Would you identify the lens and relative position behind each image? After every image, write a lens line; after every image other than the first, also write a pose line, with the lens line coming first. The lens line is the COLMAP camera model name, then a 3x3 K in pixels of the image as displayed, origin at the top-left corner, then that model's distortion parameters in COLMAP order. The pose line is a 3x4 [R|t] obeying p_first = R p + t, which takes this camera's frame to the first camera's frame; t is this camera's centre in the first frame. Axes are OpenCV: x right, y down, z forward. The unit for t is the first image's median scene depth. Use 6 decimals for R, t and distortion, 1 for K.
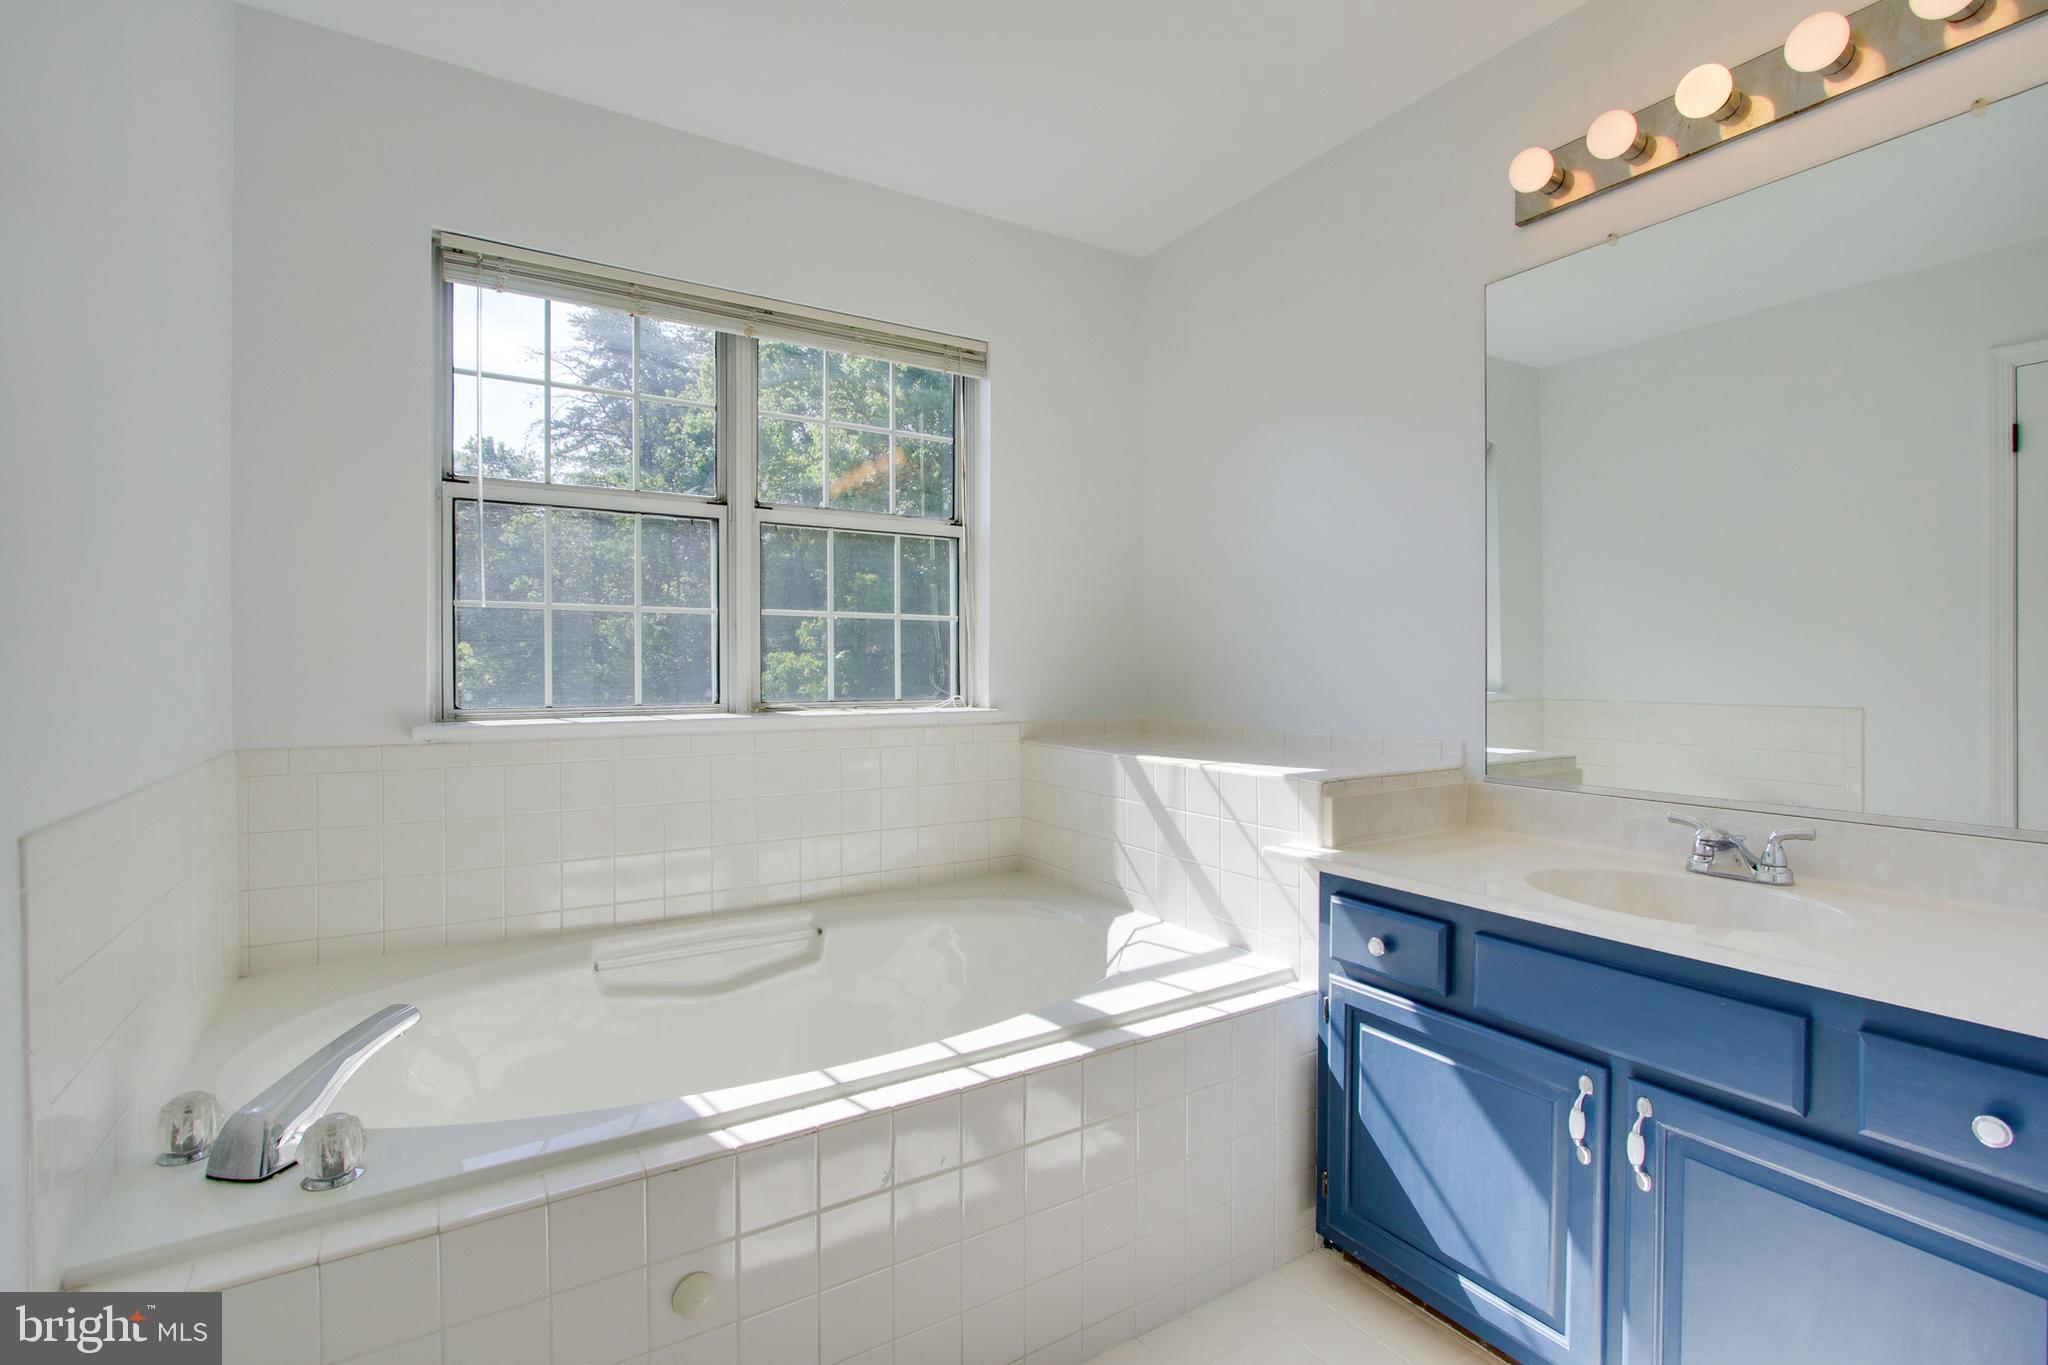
lens RADIAL K [[946.9, 0, 1024.2], [0, 946.9, 675.6], [0, 0, 1]] dist [-0.020281, 0.003740]
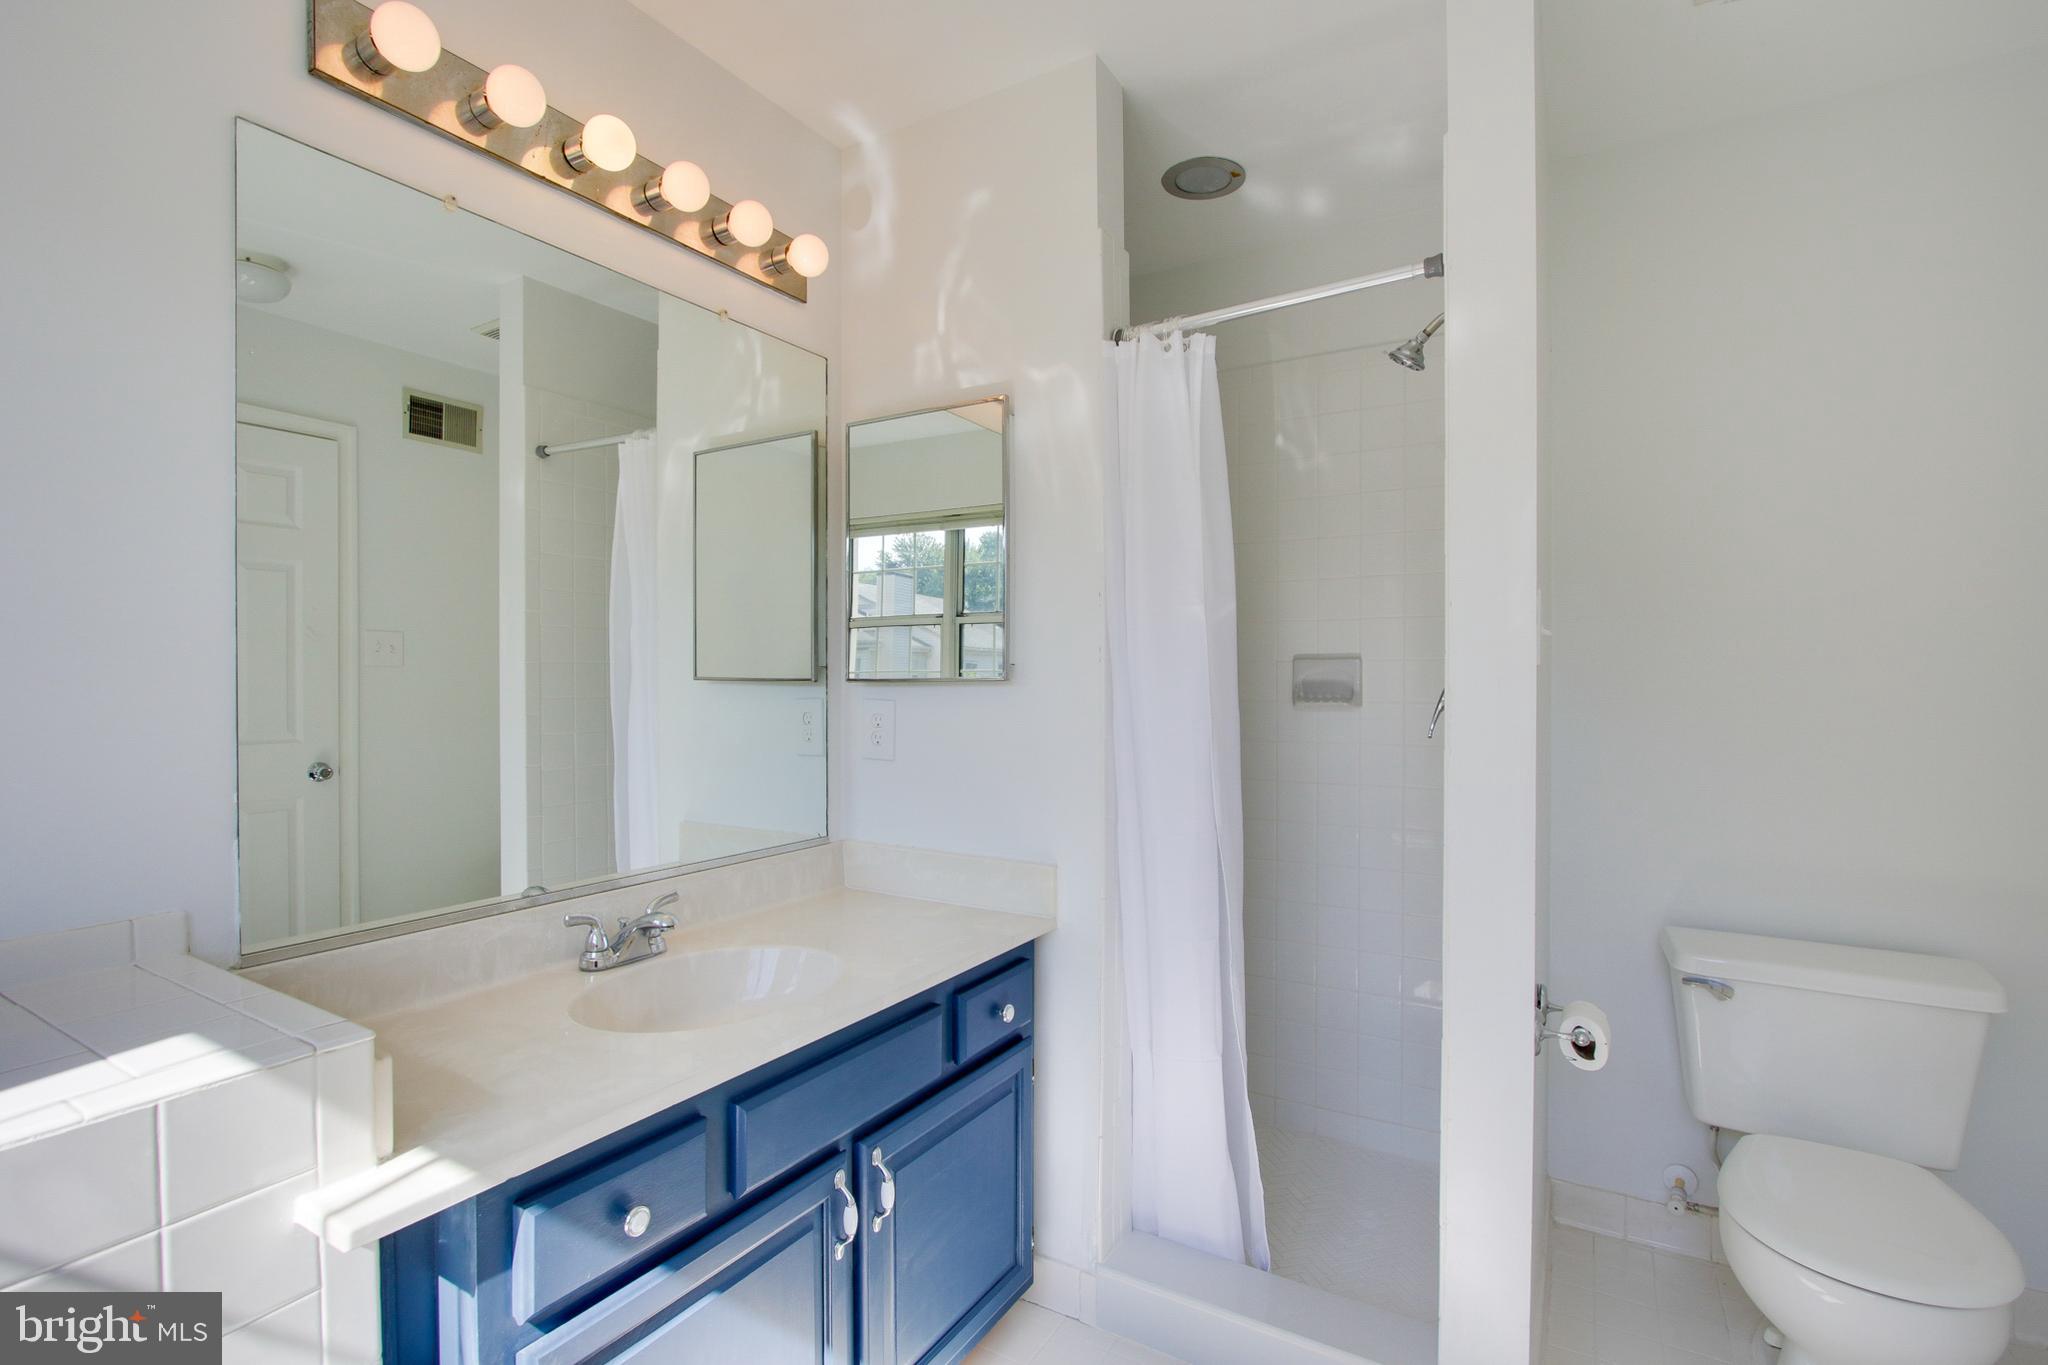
lens RADIAL K [[946.9, 0, 1028.9], [0, 946.9, 672.3], [0, 0, 1]] dist [-0.020281, 0.003740]
pose [[-0.441025, -0.004080, 0.897485, -0.319233], [0.008123, 0.999931, 0.008537, -0.092610], [-0.897458, 0.011055, -0.440962, 1.015104]]
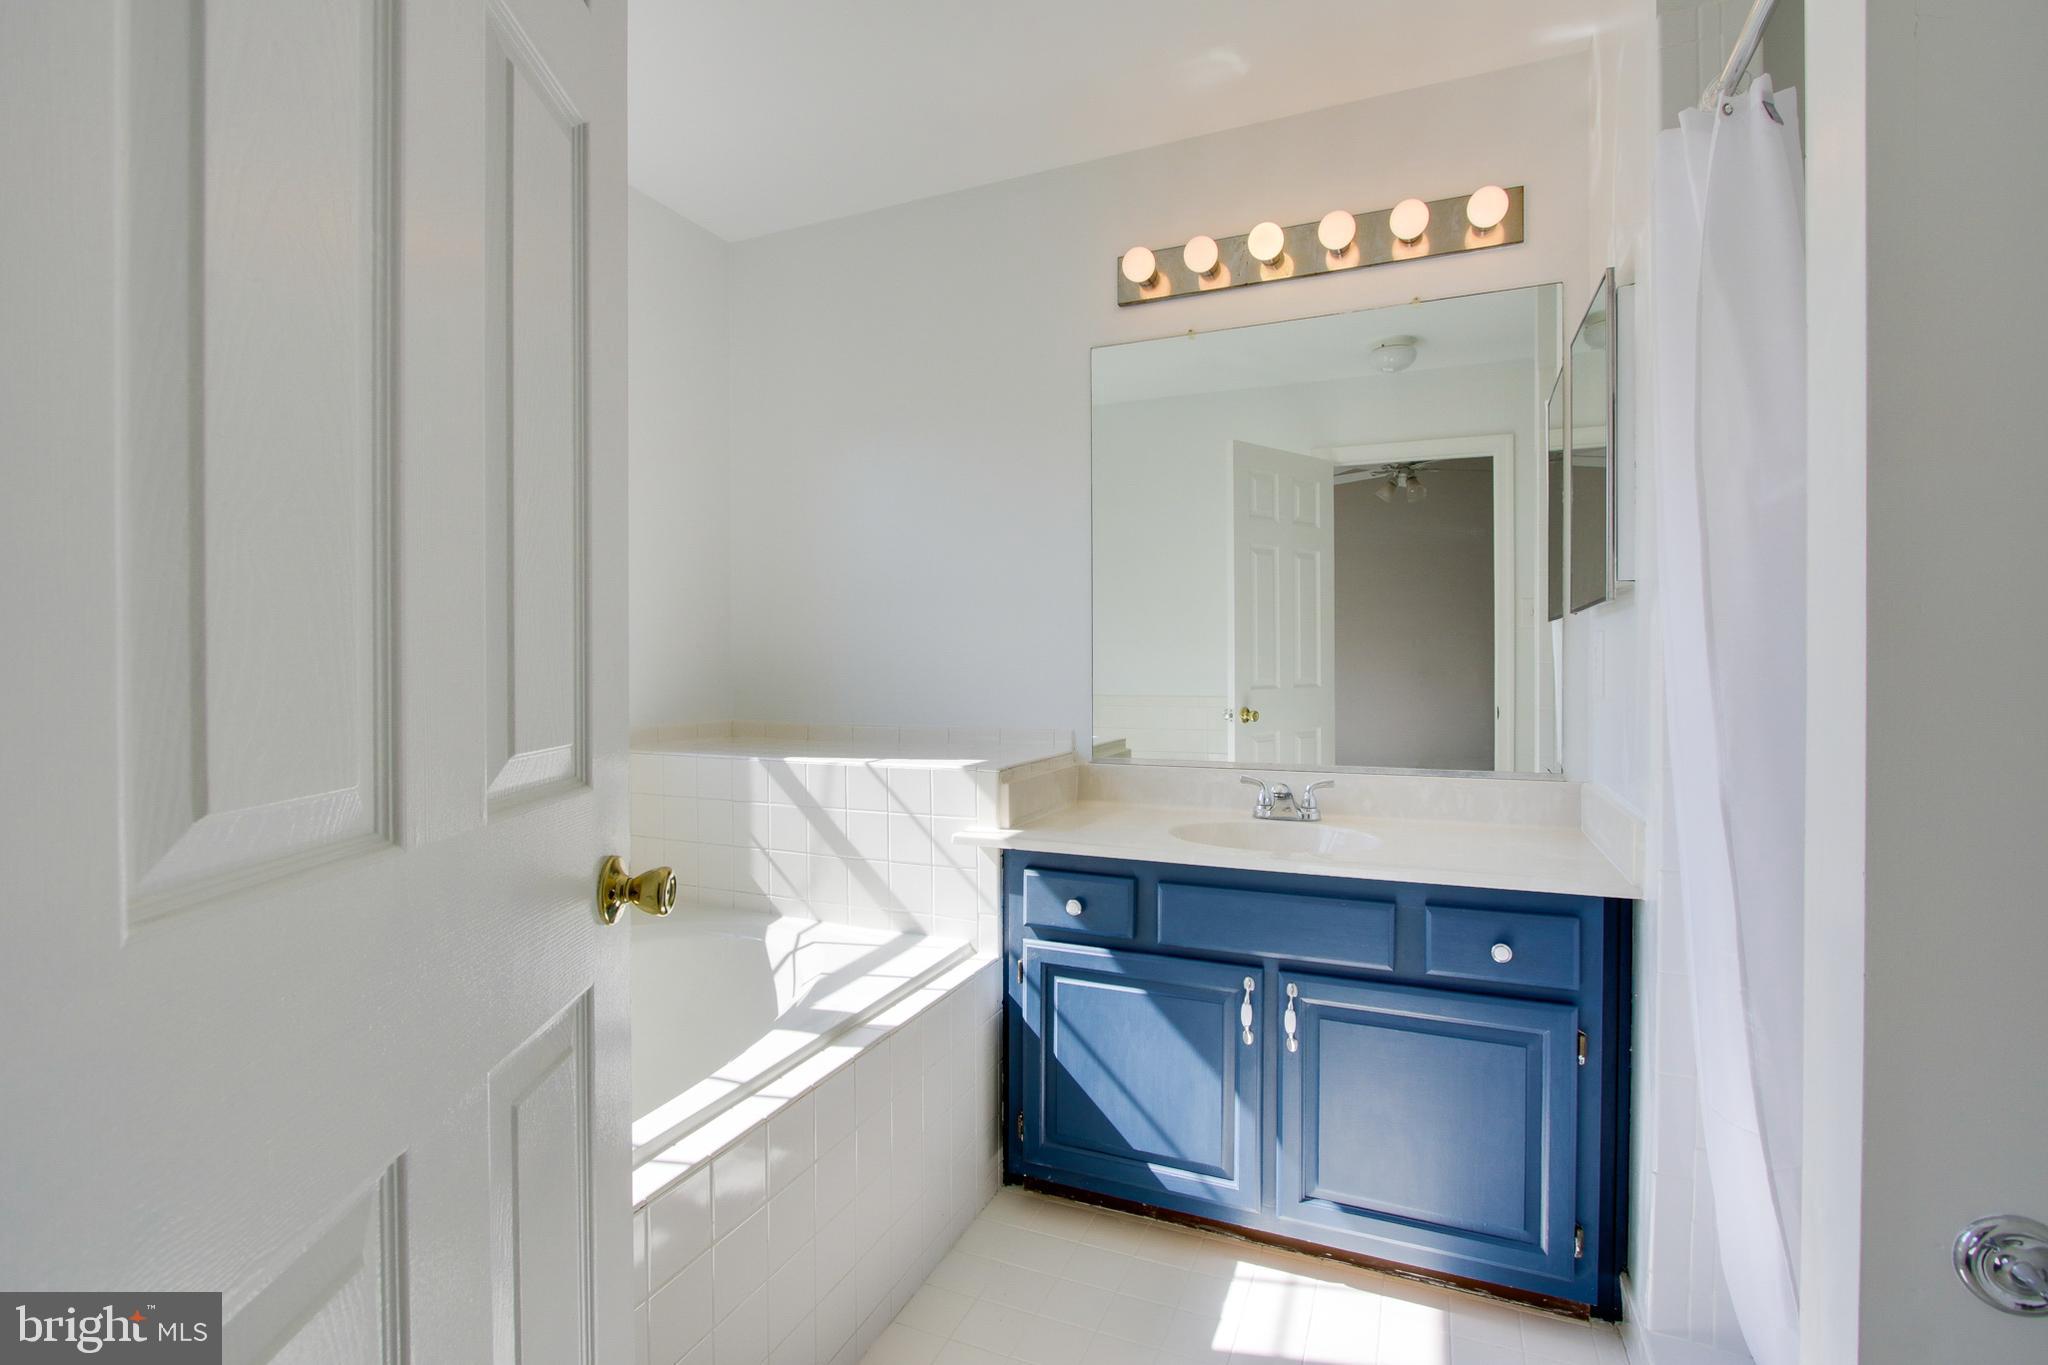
lens RADIAL K [[946.9, 0, 1020.2], [0, 946.9, 677.0], [0, 0, 1]] dist [-0.020281, 0.003740]
pose [[0.822201, -0.007155, 0.569153, -0.338248], [0.007353, 0.999971, 0.001948, 0.001009], [-0.569150, 0.002584, 0.822229, 0.075732]]
